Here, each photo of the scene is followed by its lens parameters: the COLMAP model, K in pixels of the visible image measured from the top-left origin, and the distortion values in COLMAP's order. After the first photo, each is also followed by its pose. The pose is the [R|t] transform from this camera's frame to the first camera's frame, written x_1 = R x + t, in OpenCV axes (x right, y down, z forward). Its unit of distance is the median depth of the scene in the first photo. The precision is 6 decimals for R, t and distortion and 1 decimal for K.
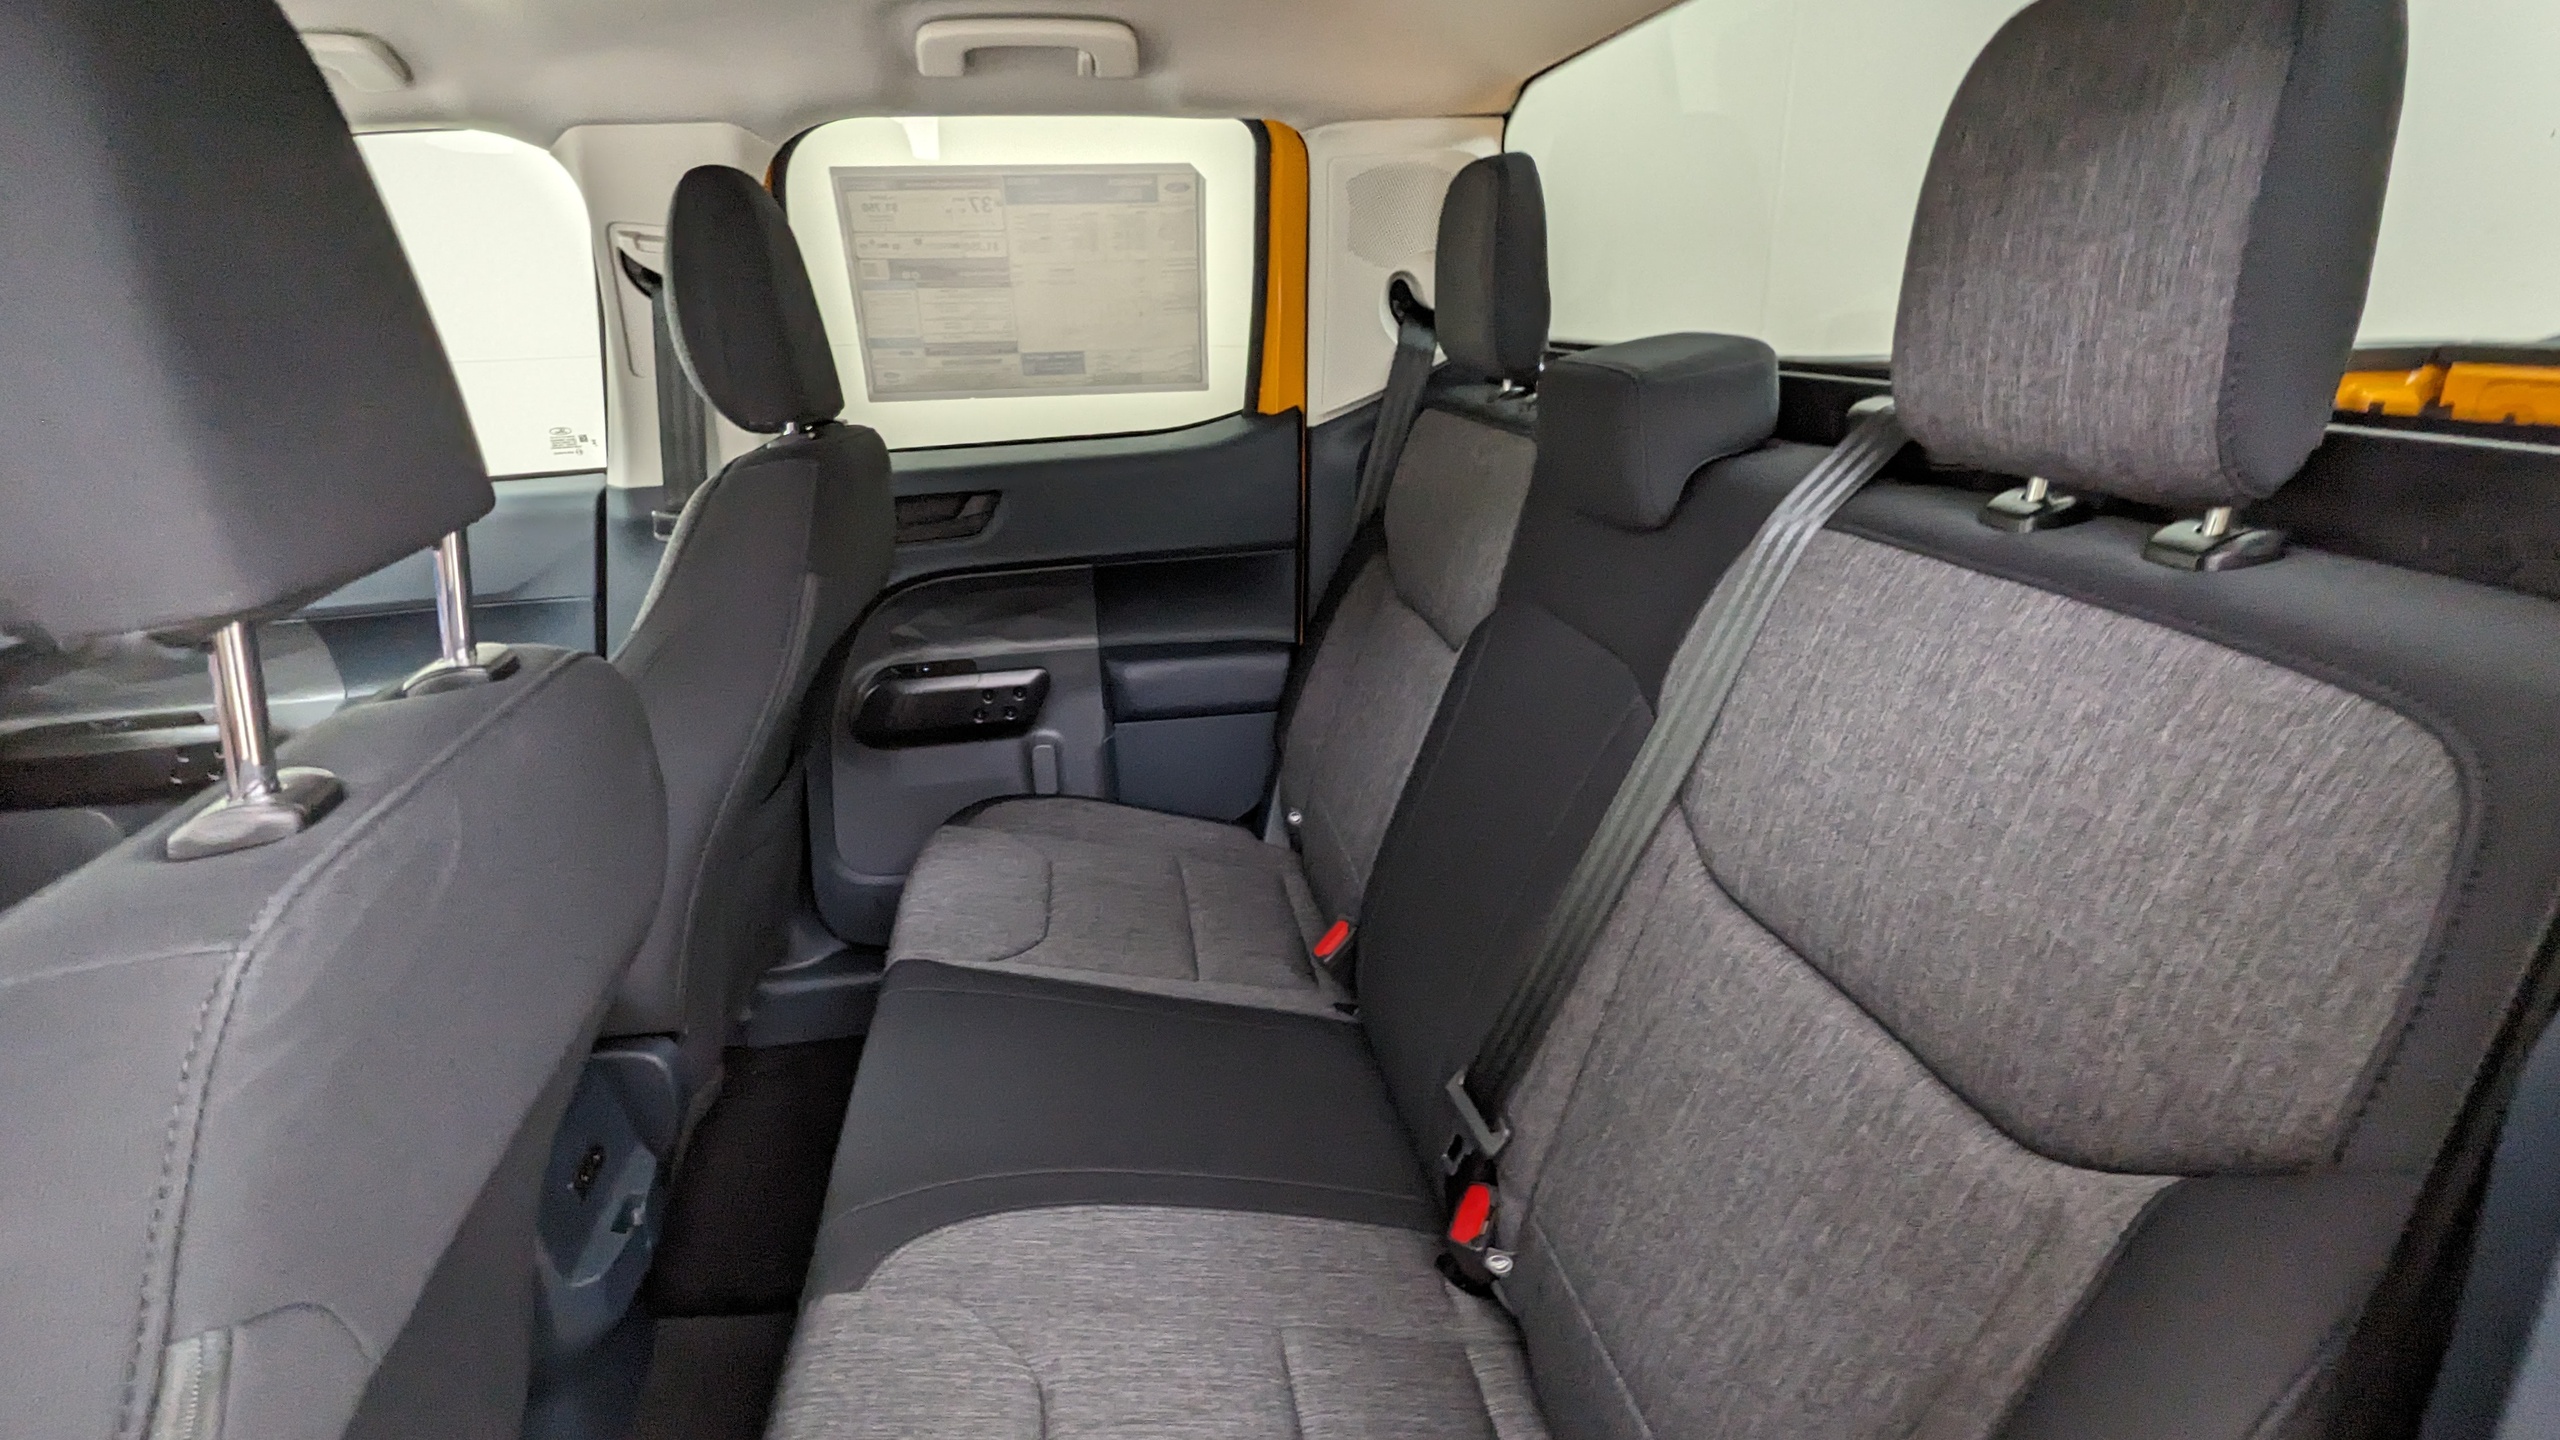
lens RADIAL K [[1235.3, 0, 1279.5], [0, 1235.3, 727.6], [0, 0, 1]] dist [0.002361, 0.000251]
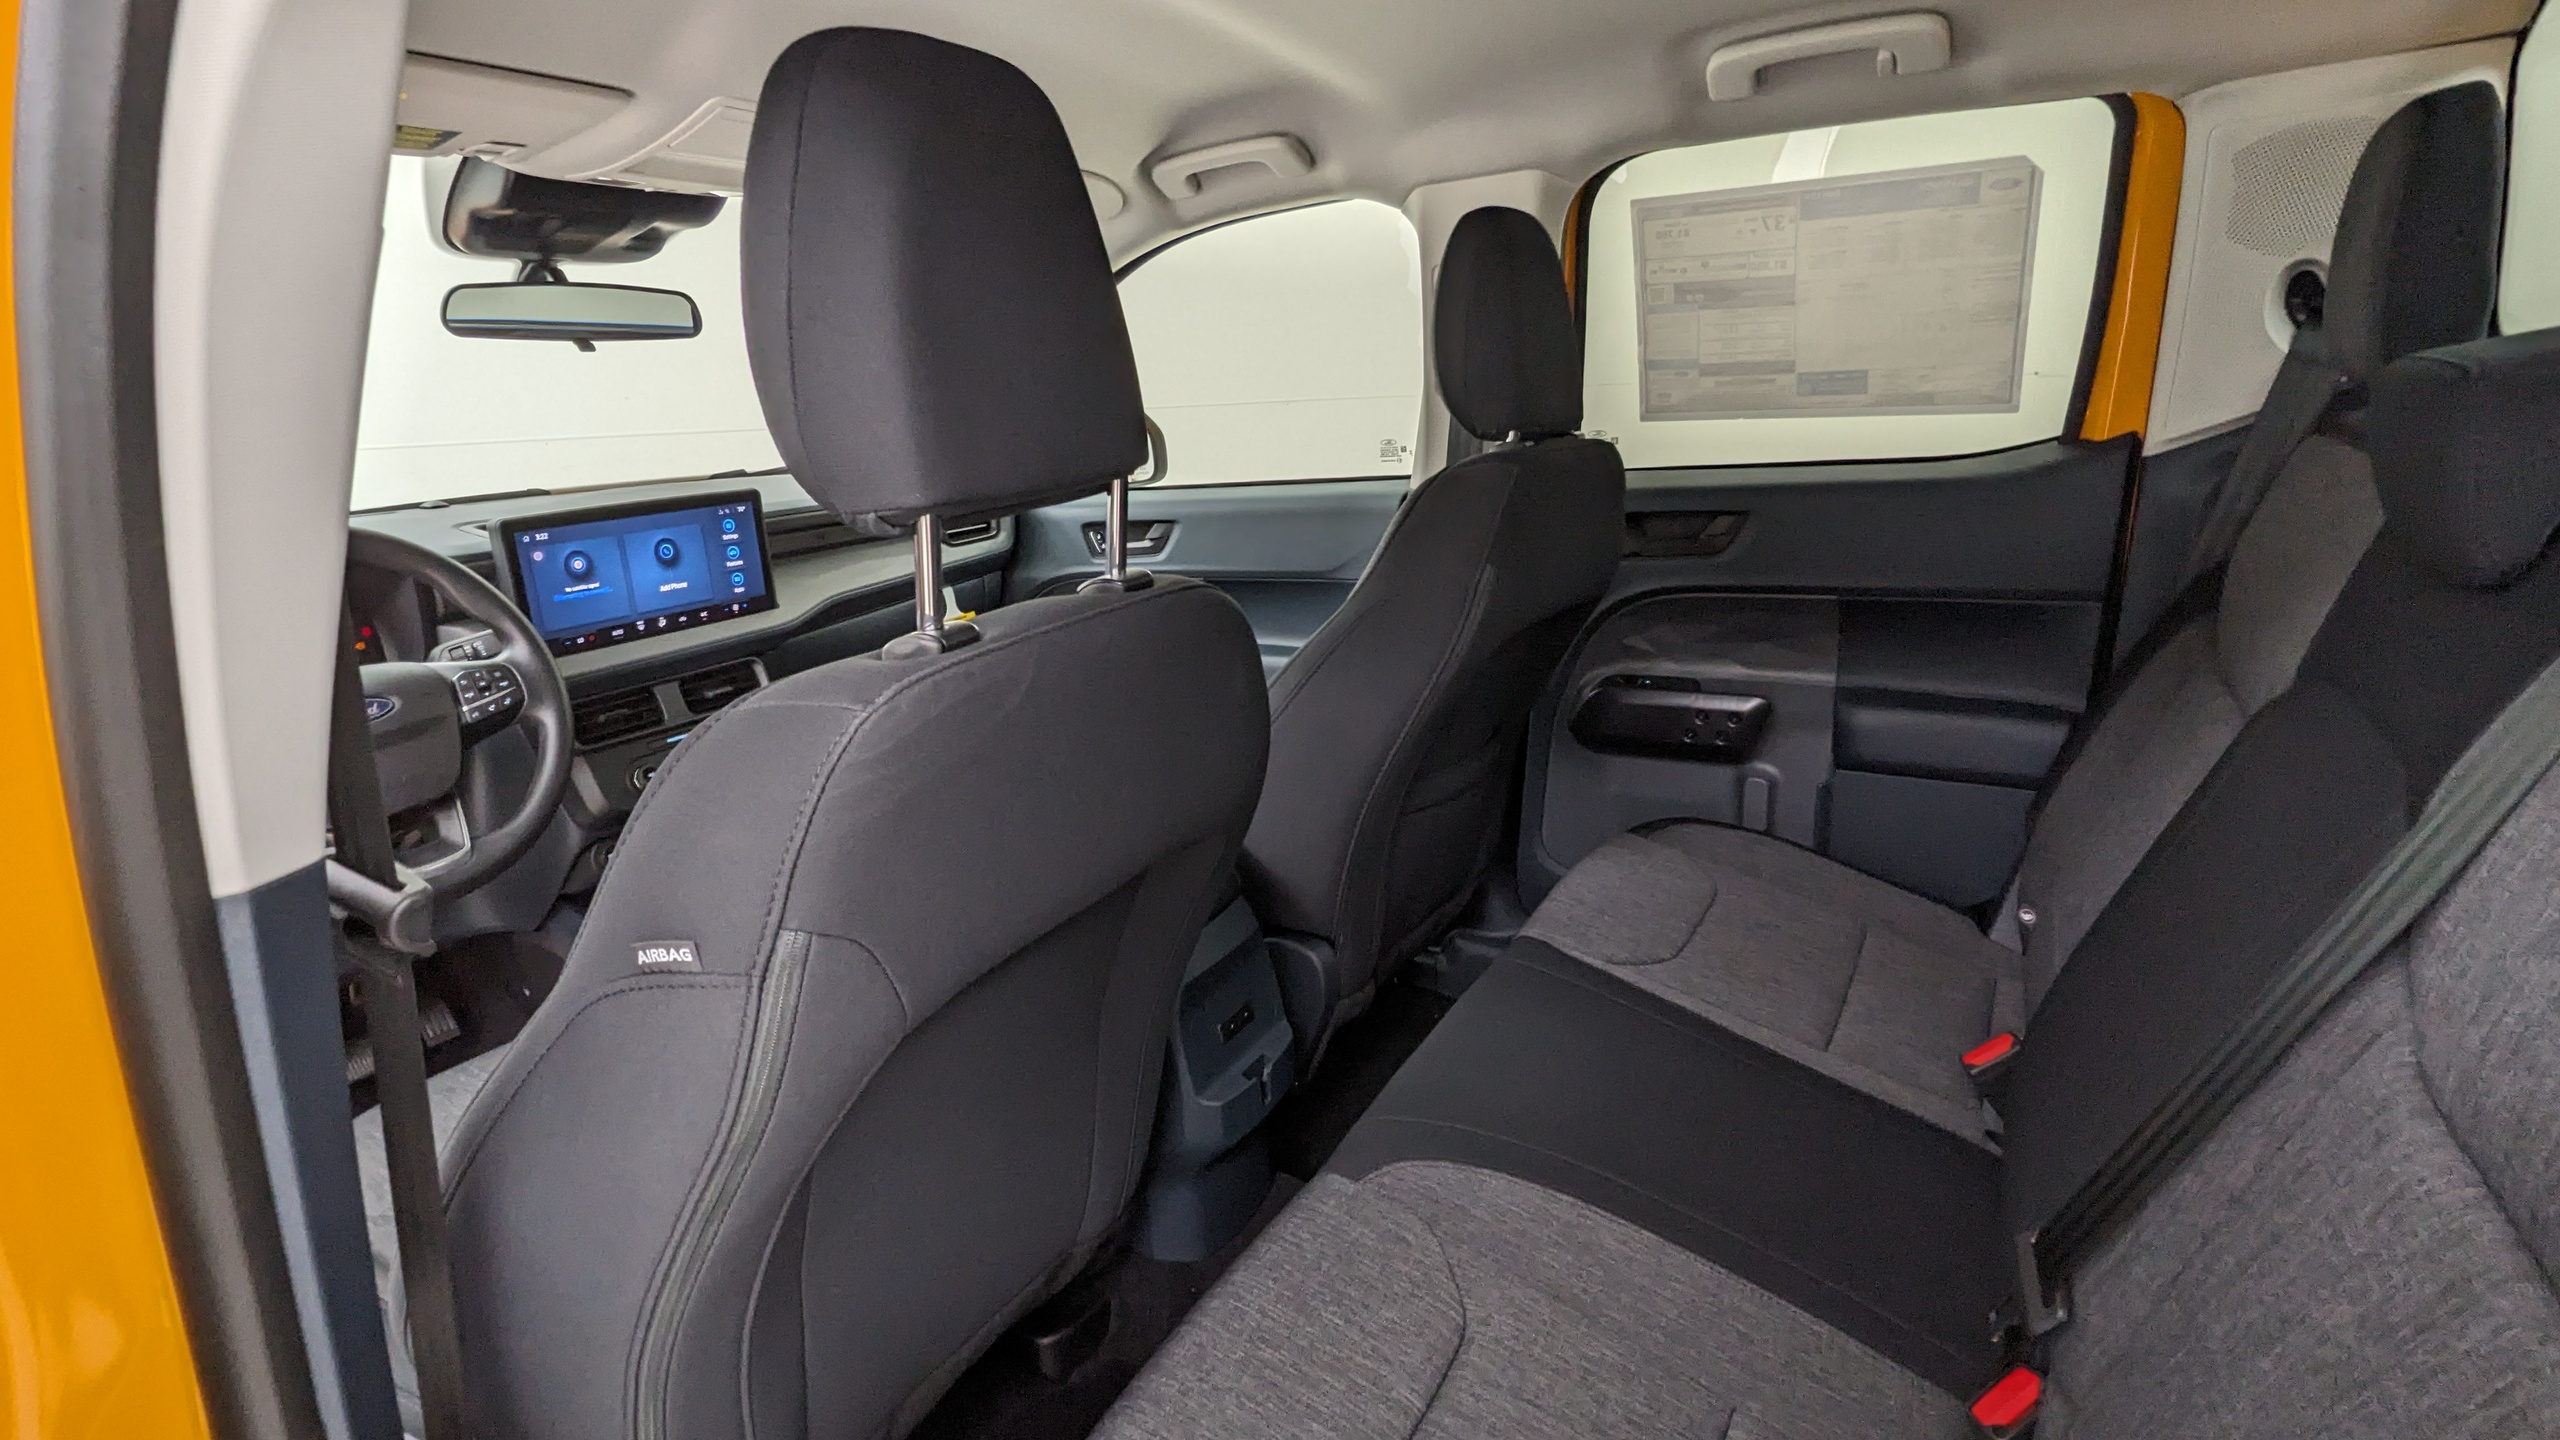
lens RADIAL K [[1235.3, 0, 1285.9], [0, 1235.3, 727.0], [0, 0, 1]] dist [0.002361, 0.000251]
pose [[0.769482, 0.162870, -0.617552, 0.154504], [-0.181632, 0.982817, 0.032885, 0.013220], [0.612297, 0.086863, 0.785842, 0.021650]]
